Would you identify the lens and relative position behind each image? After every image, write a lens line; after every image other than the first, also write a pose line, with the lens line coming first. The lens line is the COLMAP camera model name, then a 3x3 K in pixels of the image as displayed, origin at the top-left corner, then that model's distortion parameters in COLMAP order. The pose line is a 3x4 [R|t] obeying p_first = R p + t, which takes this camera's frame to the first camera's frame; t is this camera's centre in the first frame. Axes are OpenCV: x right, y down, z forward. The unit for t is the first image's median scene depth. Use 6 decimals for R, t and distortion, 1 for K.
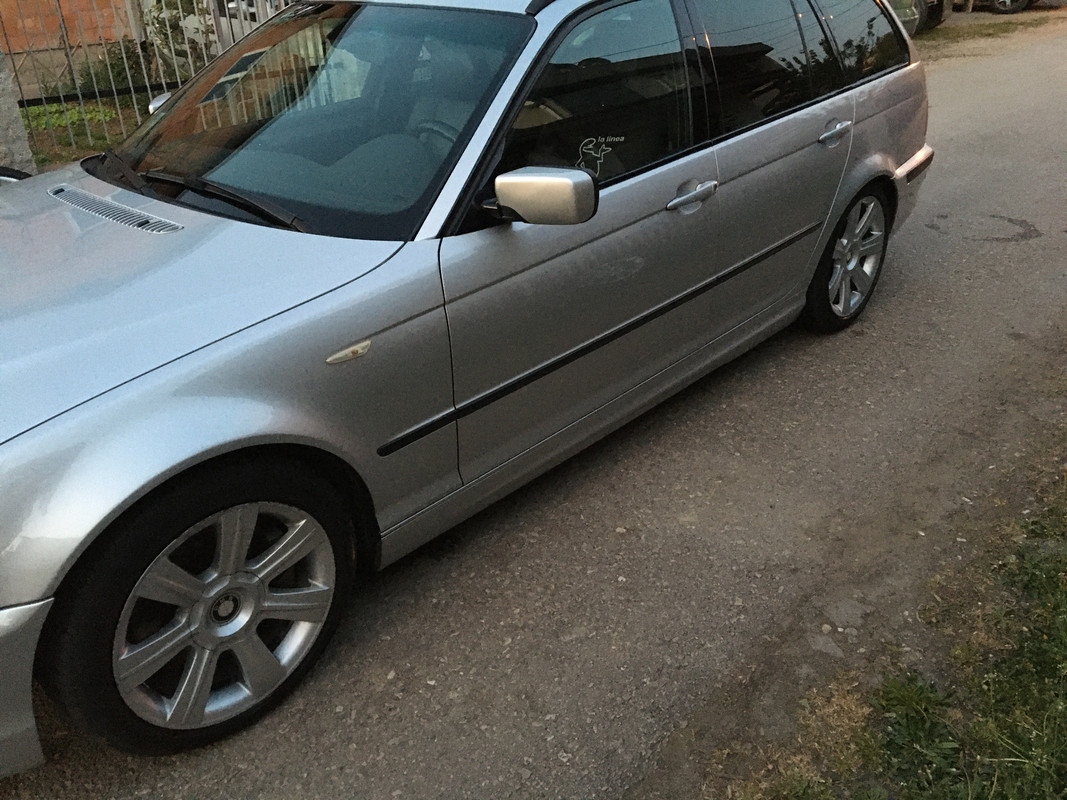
lens RADIAL K [[892.7, 0, 533.5], [0, 892.7, 400.0], [0, 0, 1]] dist [0.081879, -0.109924]
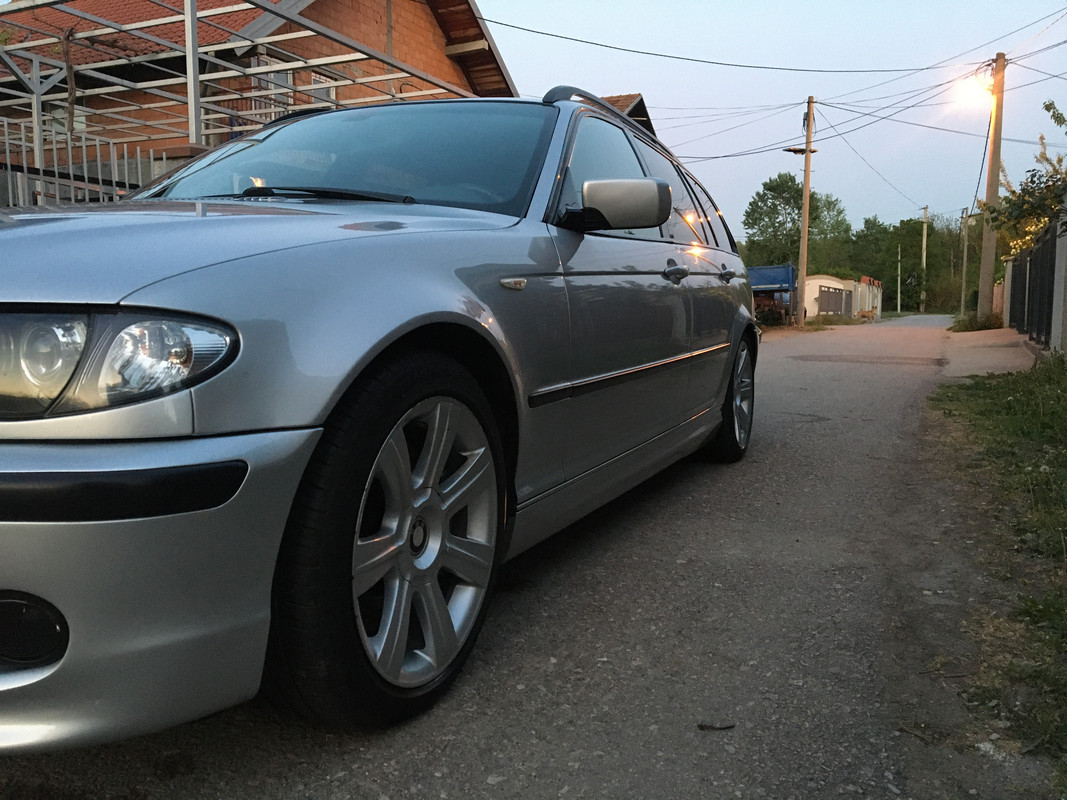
lens RADIAL K [[892.7, 0, 533.5], [0, 892.7, 400.0], [0, 0, 1]] dist [0.081879, -0.109924]
pose [[0.943946, 0.000562, 0.330099, -0.470421], [0.122556, 0.927927, -0.352040, 0.384028], [-0.306506, 0.372762, 0.875844, 0.168649]]
